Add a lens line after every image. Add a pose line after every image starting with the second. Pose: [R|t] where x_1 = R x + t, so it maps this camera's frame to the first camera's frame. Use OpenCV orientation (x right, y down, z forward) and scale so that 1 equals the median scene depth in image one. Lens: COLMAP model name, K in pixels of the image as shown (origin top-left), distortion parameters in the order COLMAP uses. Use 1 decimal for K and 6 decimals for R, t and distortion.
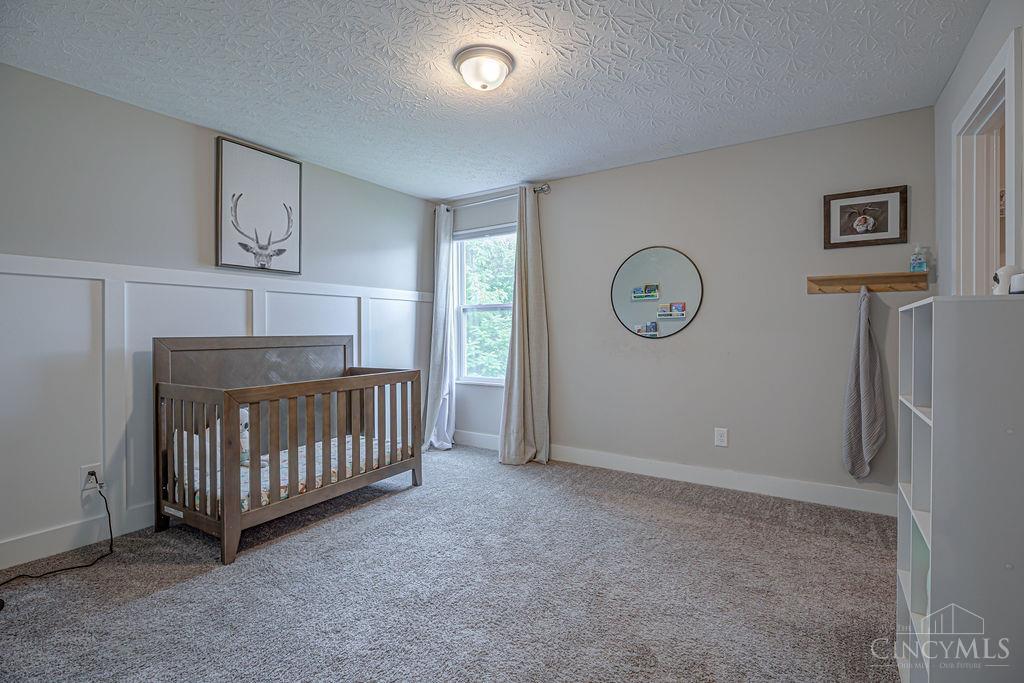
lens RADIAL K [[469.4, 0, 512.0], [0, 469.4, 334.4], [0, 0, 1]] dist [-0.003547, 0.000180]
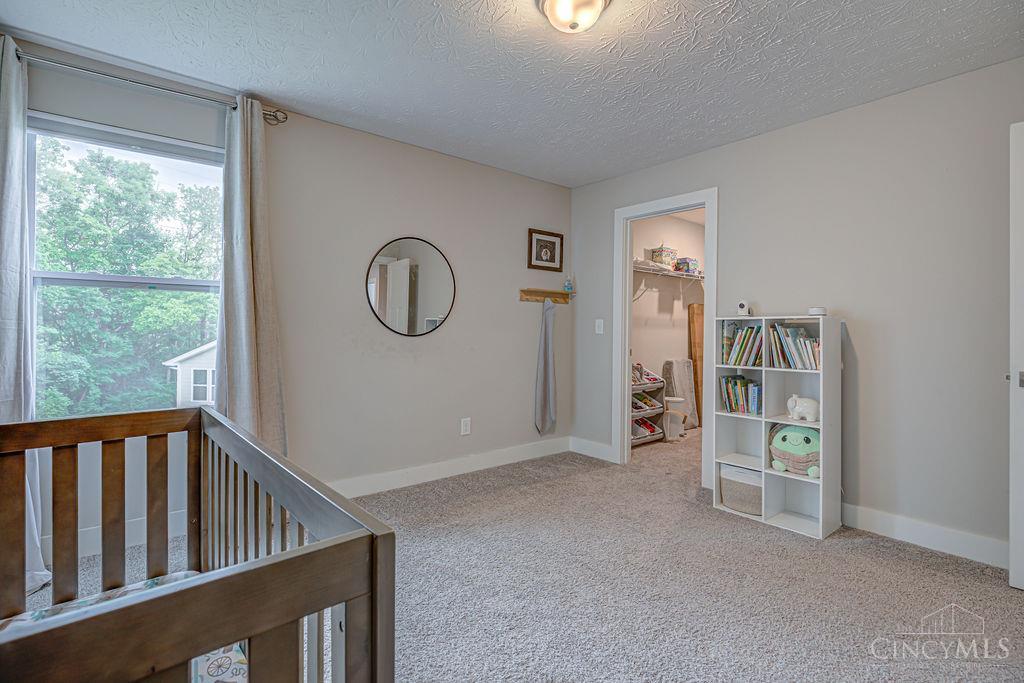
lens RADIAL K [[469.4, 0, 512.0], [0, 469.4, 334.4], [0, 0, 1]] dist [-0.003547, 0.000180]
pose [[0.316529, -0.003474, 0.948576, -0.624169], [0.004082, 0.999989, 0.002300, 0.003726], [-0.948574, 0.003144, 0.316540, 0.625321]]
